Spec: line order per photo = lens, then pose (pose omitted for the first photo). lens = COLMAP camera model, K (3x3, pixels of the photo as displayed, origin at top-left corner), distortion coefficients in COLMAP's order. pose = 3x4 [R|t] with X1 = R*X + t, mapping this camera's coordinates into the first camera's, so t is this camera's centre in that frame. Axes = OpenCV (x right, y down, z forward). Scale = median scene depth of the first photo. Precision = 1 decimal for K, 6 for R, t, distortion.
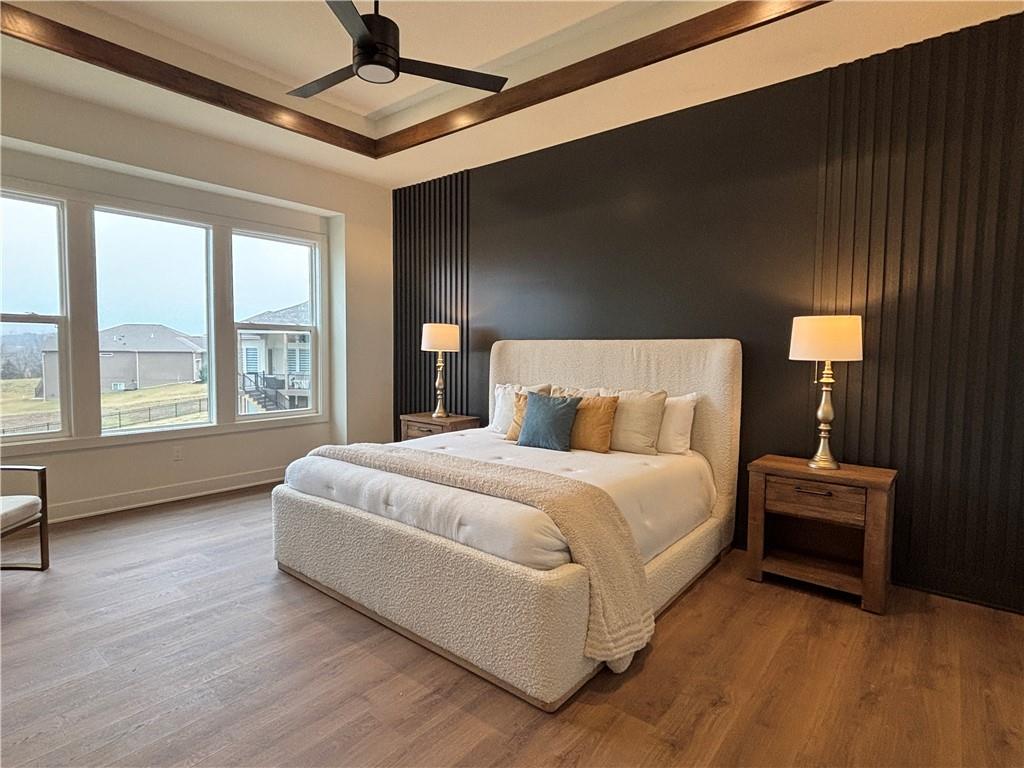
lens RADIAL K [[543.1, 0, 508.3], [0, 543.1, 380.2], [0, 0, 1]] dist [0.039231, -0.007201]
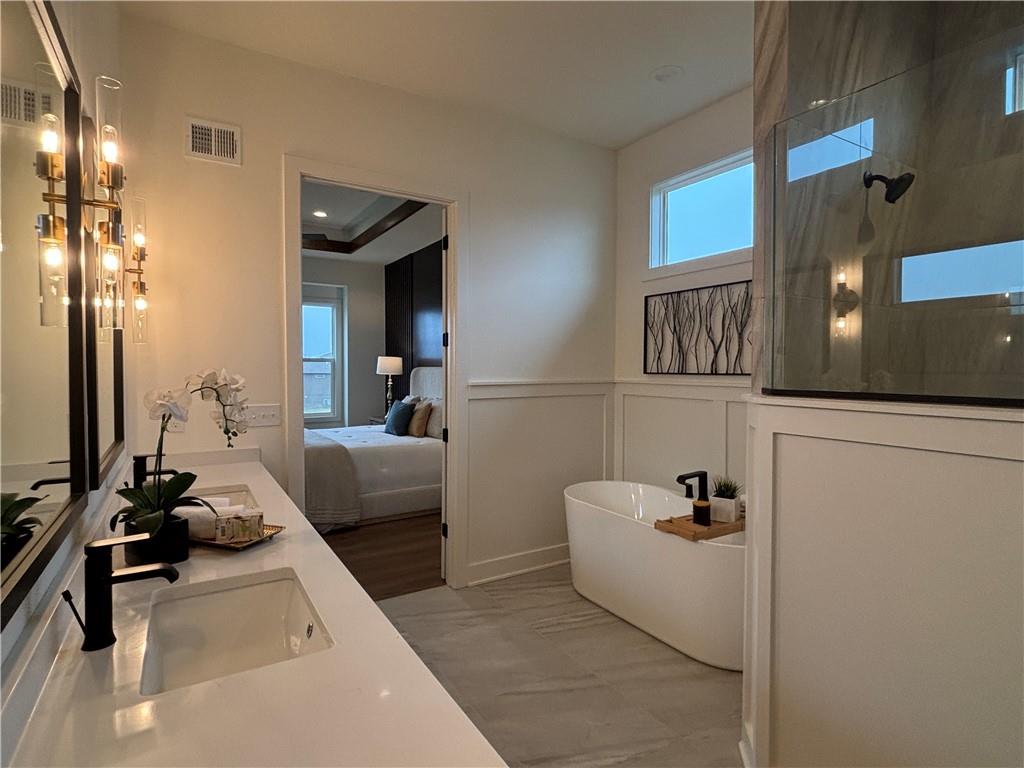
lens RADIAL K [[543.1, 0, 514.1], [0, 543.1, 381.9], [0, 0, 1]] dist [0.039231, -0.007201]
pose [[0.945228, 0.005906, -0.326359, 0.703223], [-0.018478, 0.999201, -0.035437, 0.014292], [0.325889, 0.039527, 0.944581, -0.315123]]
